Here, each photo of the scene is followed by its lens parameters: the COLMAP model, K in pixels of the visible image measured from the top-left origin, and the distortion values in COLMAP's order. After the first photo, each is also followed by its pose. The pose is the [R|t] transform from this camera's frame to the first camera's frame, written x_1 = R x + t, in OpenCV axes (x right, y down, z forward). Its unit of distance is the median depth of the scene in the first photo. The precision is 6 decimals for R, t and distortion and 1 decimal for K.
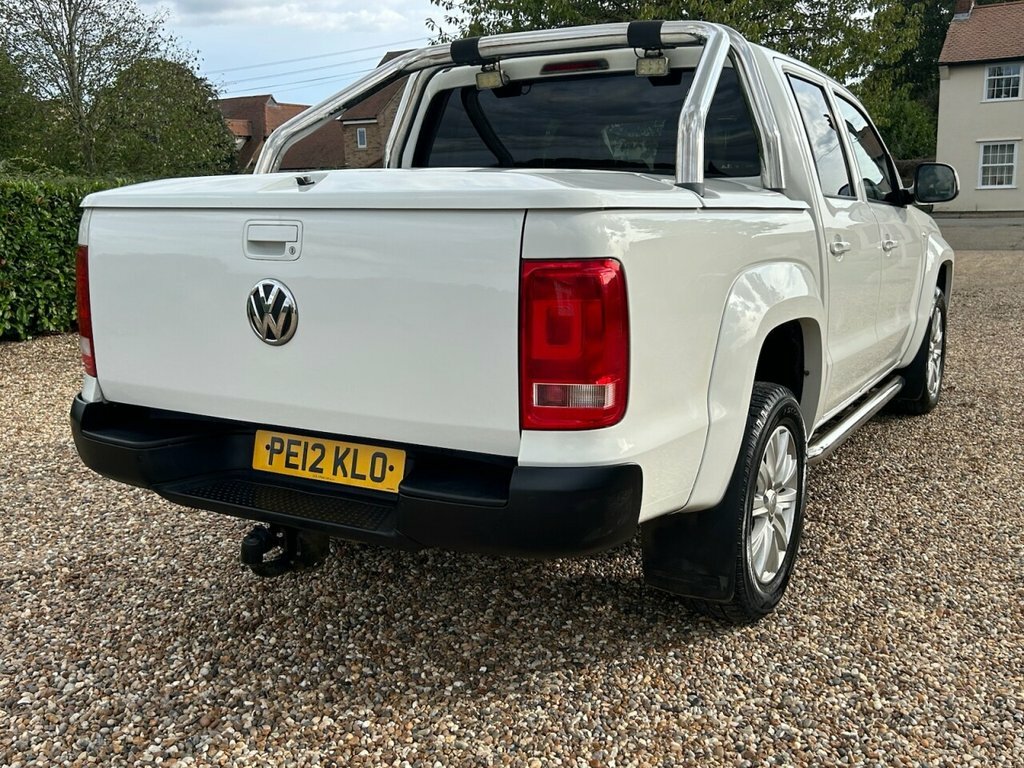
lens RADIAL K [[1017.6, 0, 541.9], [0, 1017.6, 384.3], [0, 0, 1]] dist [0.043378, -0.011102]
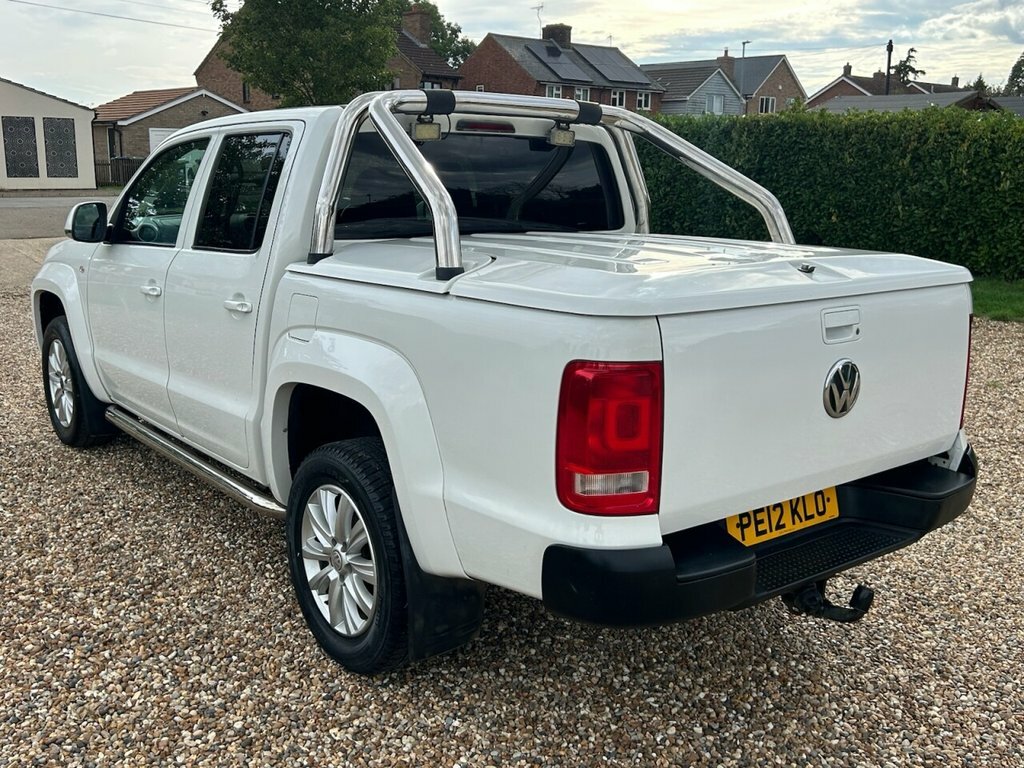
lens RADIAL K [[1003.7, 0, 505.6], [0, 1003.7, 369.1], [0, 0, 1]] dist [0.076959, -0.119765]
pose [[0.377269, -0.162711, 0.911698, -1.300429], [0.148641, 0.982321, 0.113806, -0.251370], [-0.914097, 0.092580, 0.394784, 0.827719]]
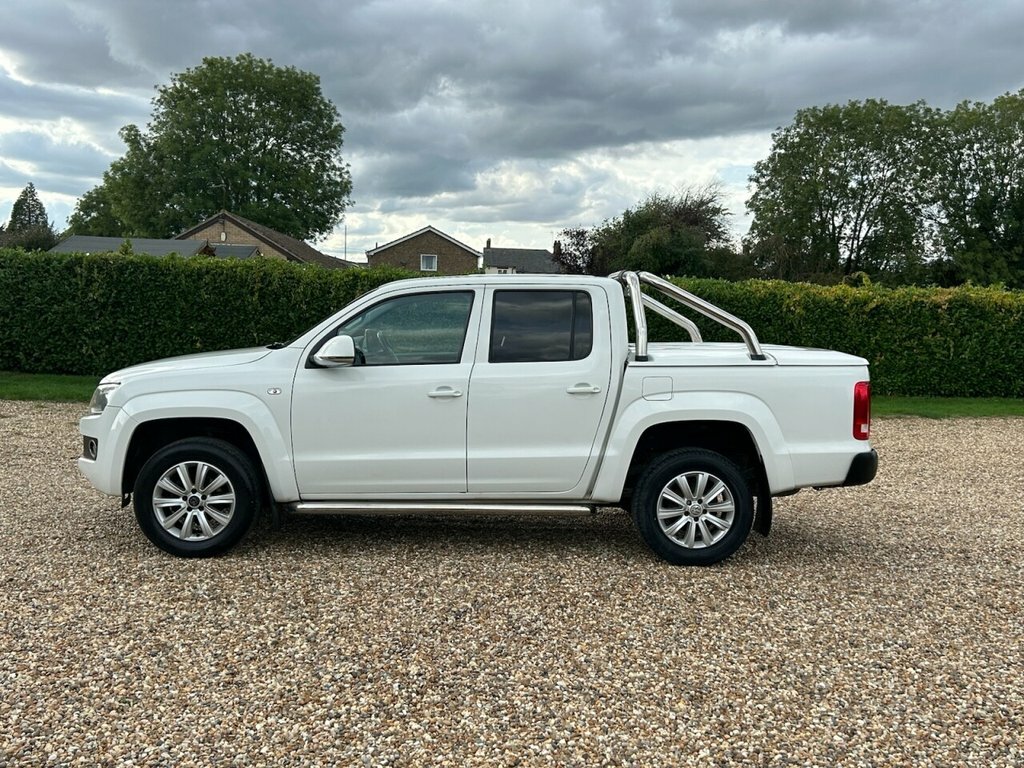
lens RADIAL K [[1001.5, 0, 512.0], [0, 1001.5, 384.0], [0, 0, 1]] dist [0.097727, -0.177554]
pose [[-0.525096, -0.054759, 0.849280, -2.048465], [0.143735, 0.977886, 0.151920, -0.616890], [-0.838817, 0.201844, -0.505613, 2.954026]]
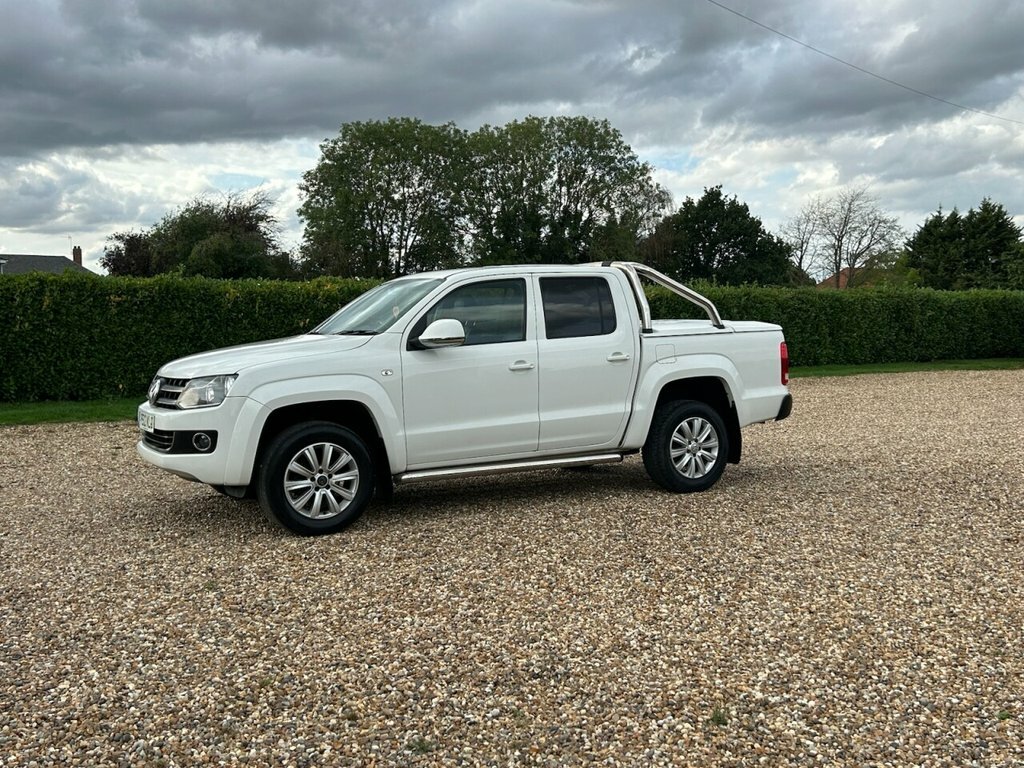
lens RADIAL K [[1003.7, 0, 505.6], [0, 1003.7, 369.1], [0, 0, 1]] dist [0.076959, -0.119765]
pose [[-0.854204, 0.004704, 0.519917, -1.384640], [0.123521, 0.973167, 0.194135, -0.783767], [-0.505053, 0.230052, -0.831864, 4.153107]]
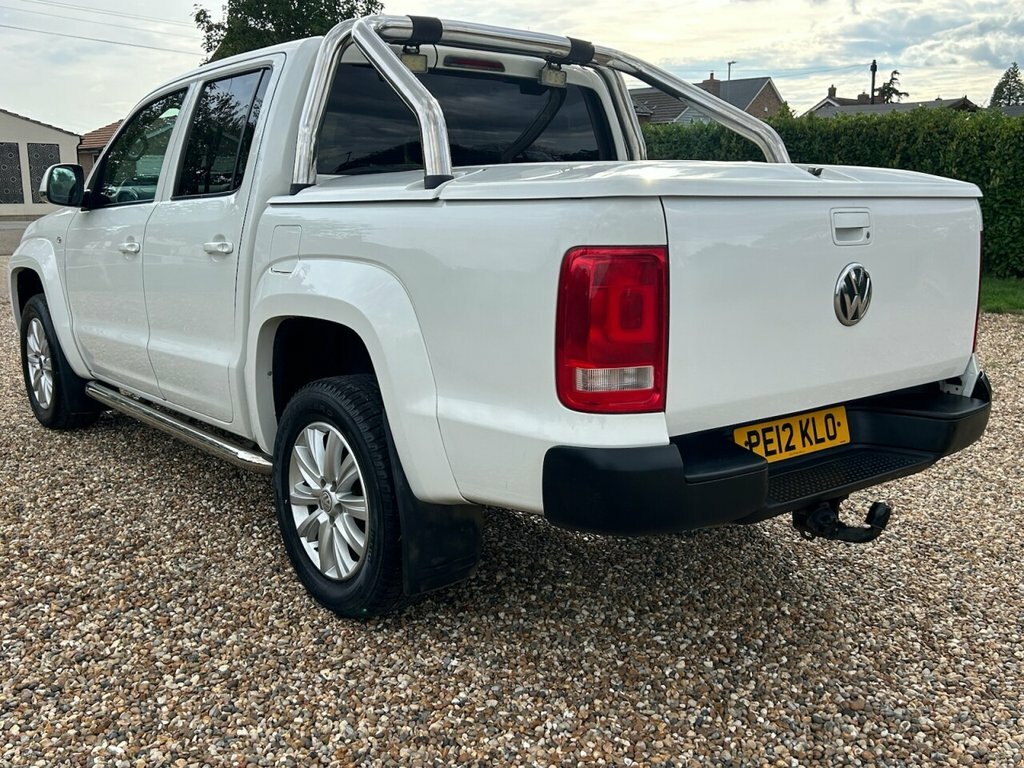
lens RADIAL K [[1001.5, 0, 512.0], [0, 1001.5, 384.0], [0, 0, 1]] dist [0.097727, -0.177554]
pose [[0.361721, -0.156014, 0.919140, -1.271301], [0.164571, 0.981101, 0.101766, -0.133763], [-0.917646, 0.114453, 0.380560, 0.862986]]
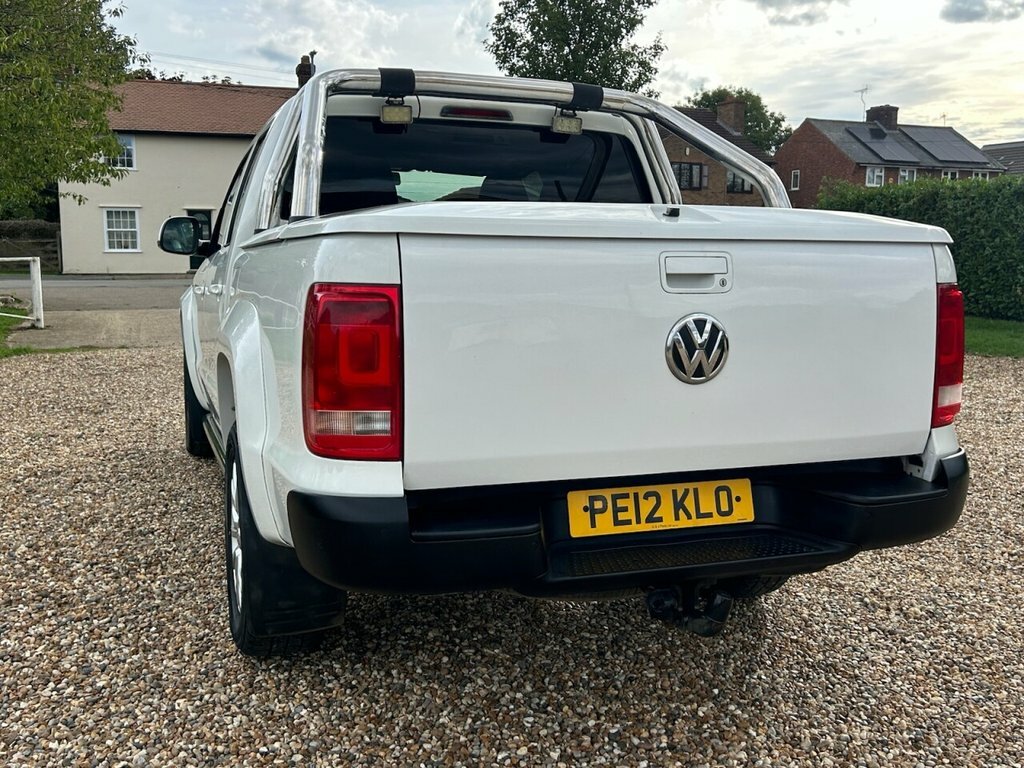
lens RADIAL K [[1010.7, 0, 522.4], [0, 1010.7, 362.3], [0, 0, 1]] dist [0.039356, -0.031477]
pose [[0.639086, -0.060432, 0.766758, -0.999357], [0.123389, 0.992052, -0.024656, -0.050645], [-0.759173, 0.110367, 0.641463, 0.485144]]
